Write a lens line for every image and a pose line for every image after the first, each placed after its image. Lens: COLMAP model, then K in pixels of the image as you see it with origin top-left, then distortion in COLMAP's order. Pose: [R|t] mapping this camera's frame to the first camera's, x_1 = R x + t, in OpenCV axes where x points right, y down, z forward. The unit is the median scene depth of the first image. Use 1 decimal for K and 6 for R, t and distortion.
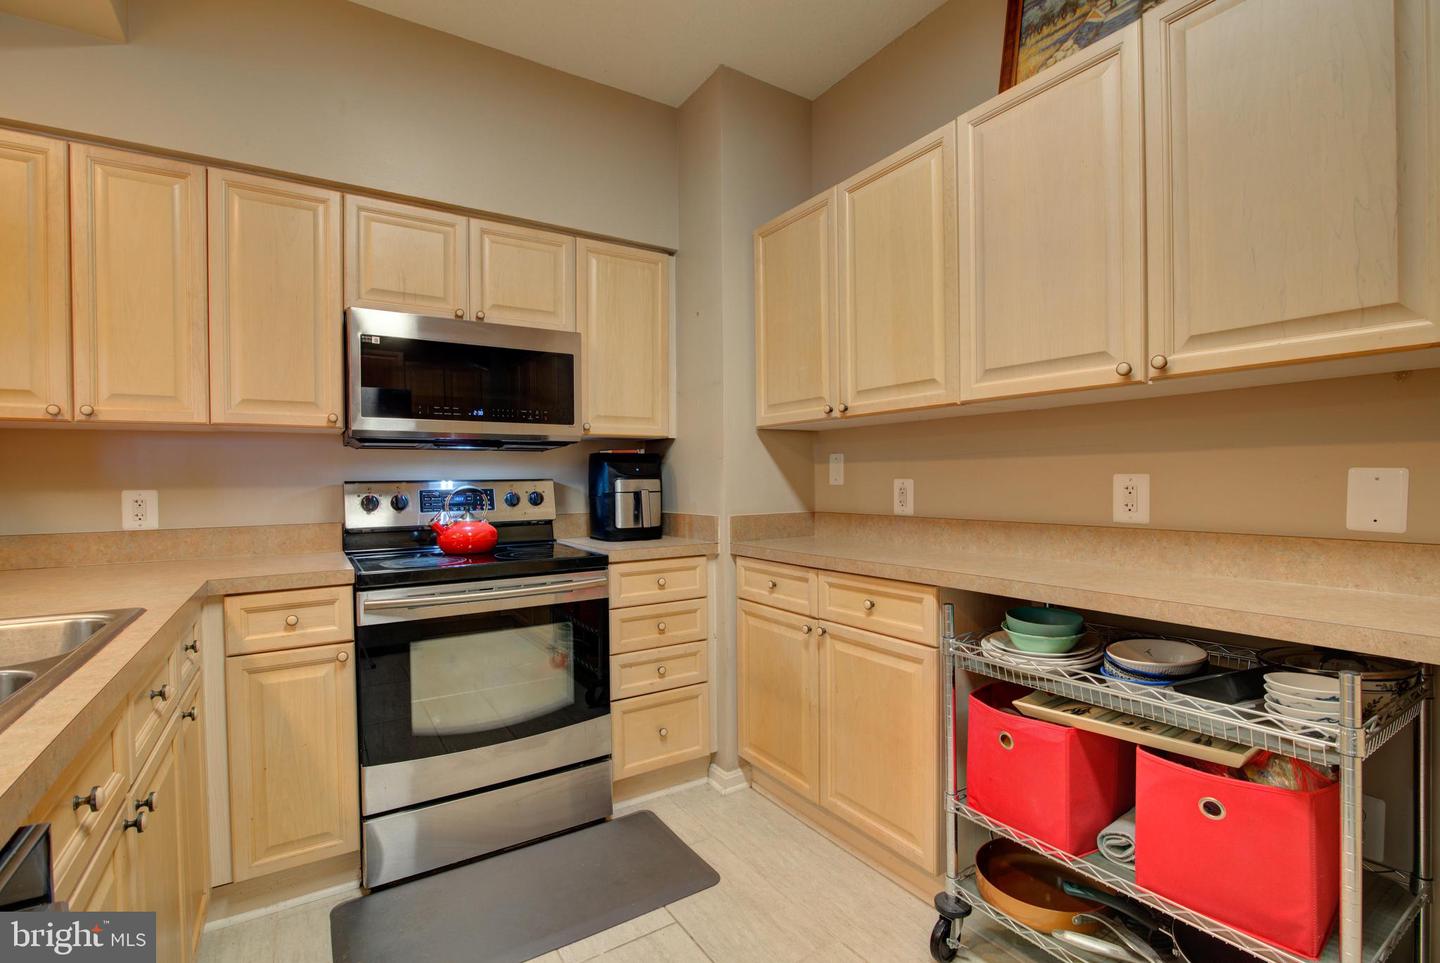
lens RADIAL K [[659.7, 0, 723.4], [0, 659.7, 487.0], [0, 0, 1]] dist [-0.018039, 0.000465]
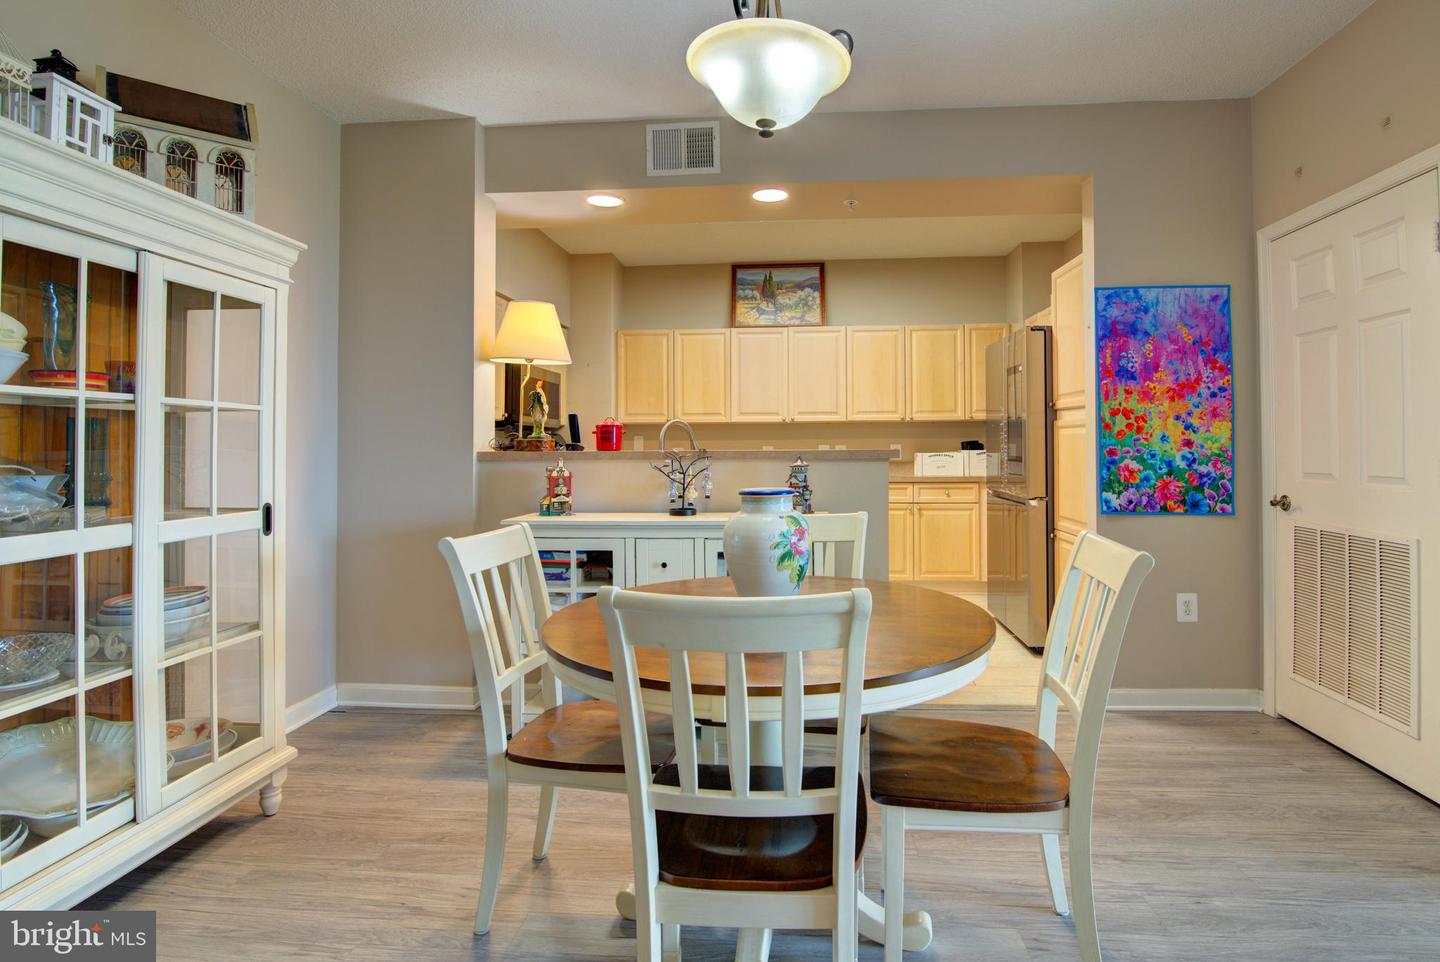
lens RADIAL K [[734.1, 0, 743.0], [0, 734.1, 435.8], [0, 0, 1]] dist [-0.022821, 0.000318]
pose [[0.606189, 0.020039, 0.795068, -1.632827], [0.006100, 0.999536, -0.029843, 0.024101], [-0.795298, 0.022940, 0.605785, -0.773692]]
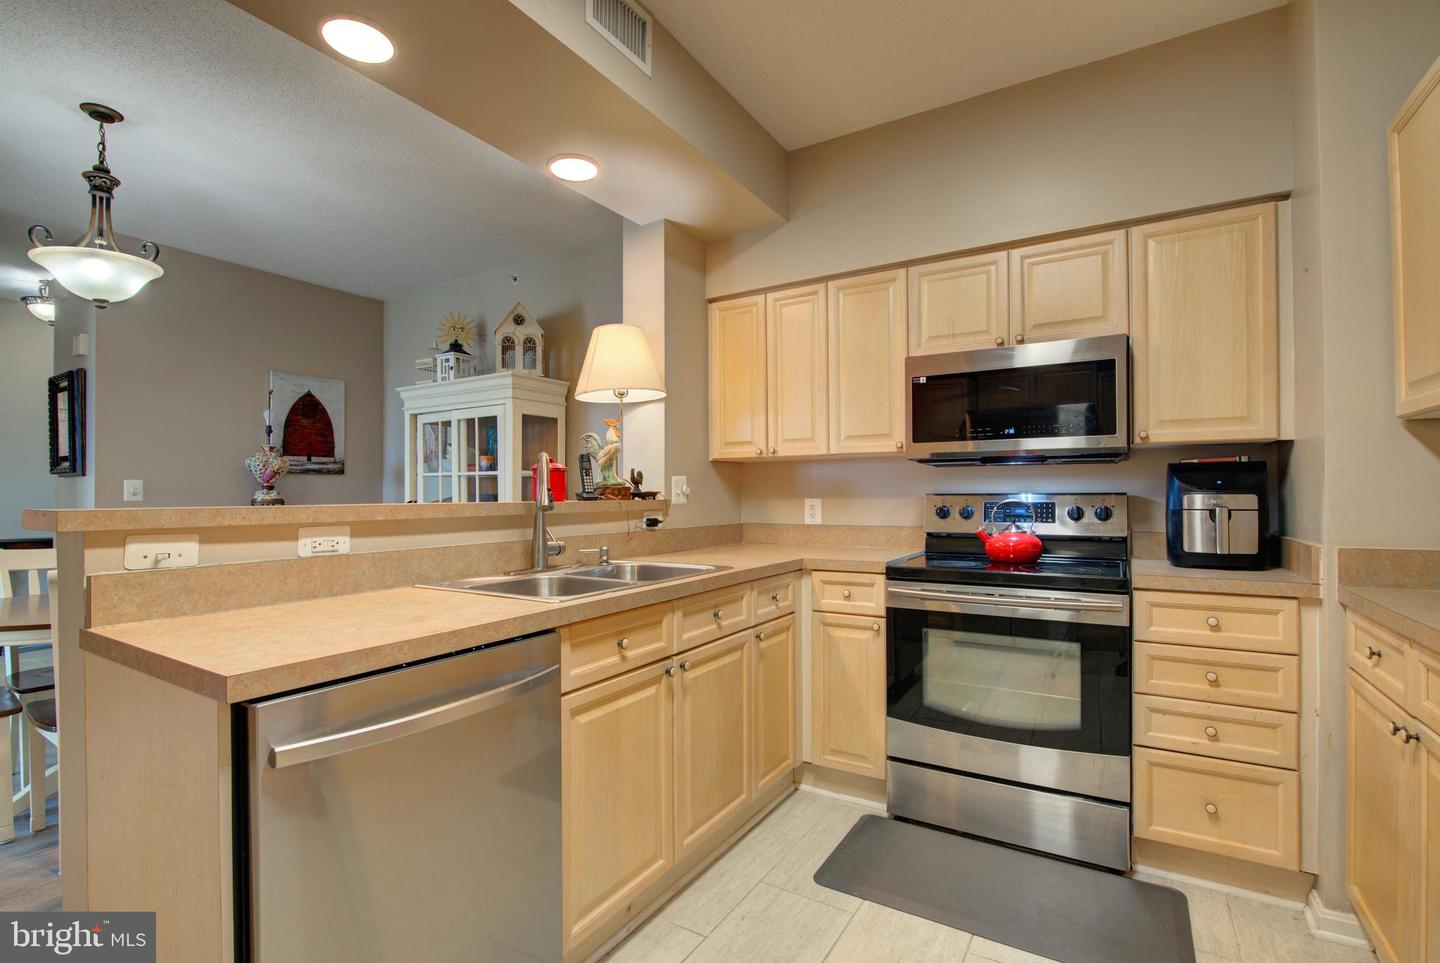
lens RADIAL K [[659.7, 0, 723.4], [0, 659.7, 487.0], [0, 0, 1]] dist [-0.018039, 0.000465]
pose [[0.431065, -0.000896, -0.902320, 0.379288], [-0.012721, 0.999894, -0.007070, -0.007853], [0.902231, 0.014526, 0.431008, 0.115538]]
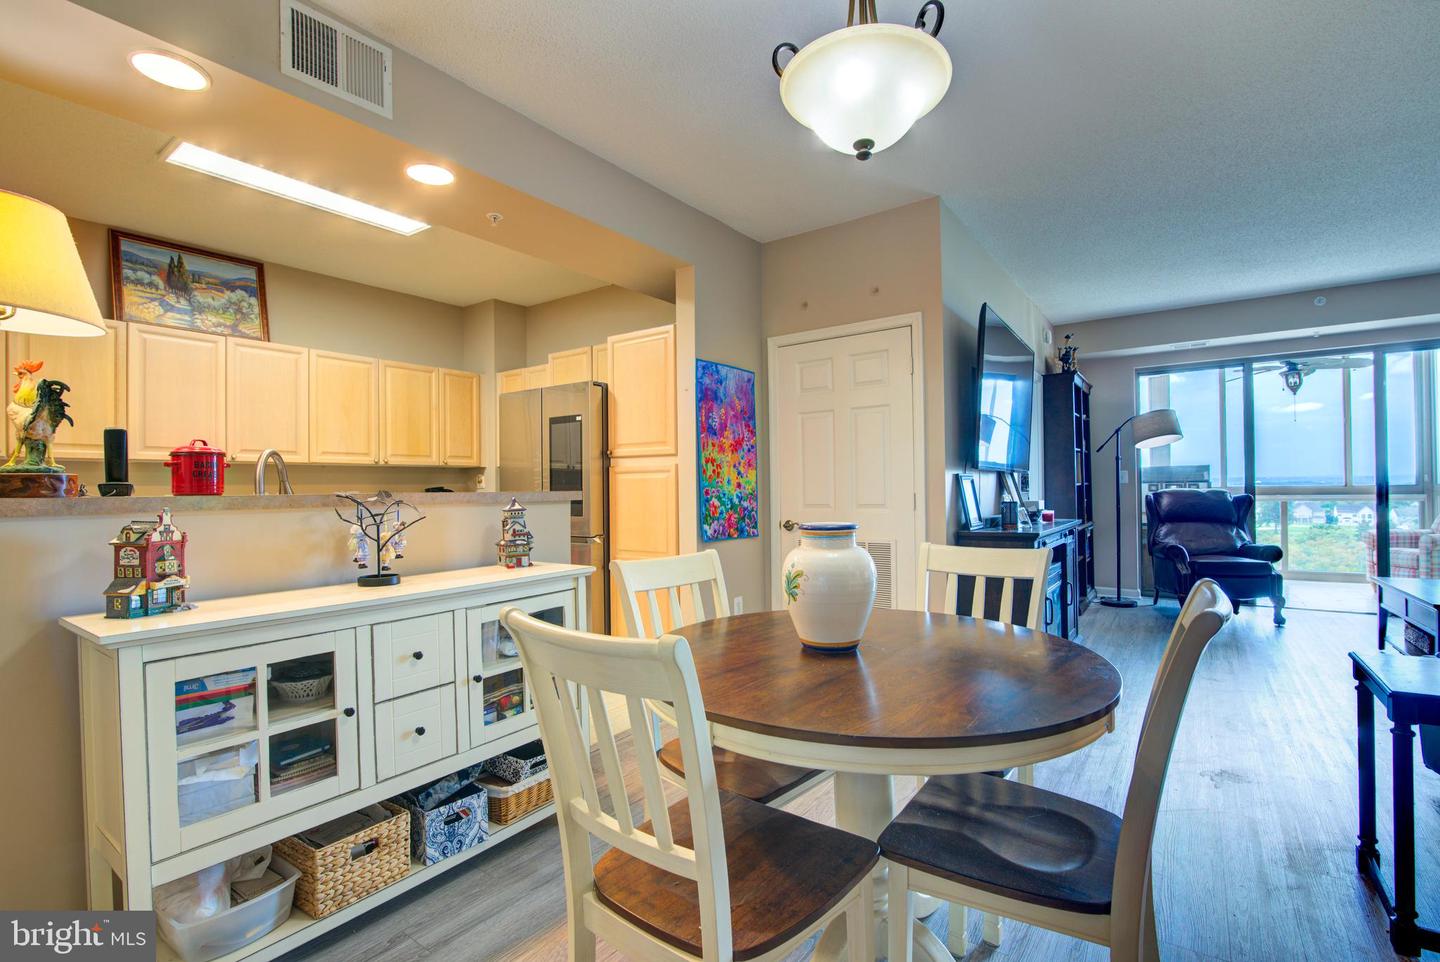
lens RADIAL K [[659.7, 0, 723.4], [0, 659.7, 486.5], [0, 0, 1]] dist [-0.018039, 0.000465]
pose [[-0.362431, 0.022612, 0.931736, -1.581862], [0.028617, 0.999504, -0.013125, 0.026032], [-0.931571, 0.021907, -0.362899, 0.001150]]
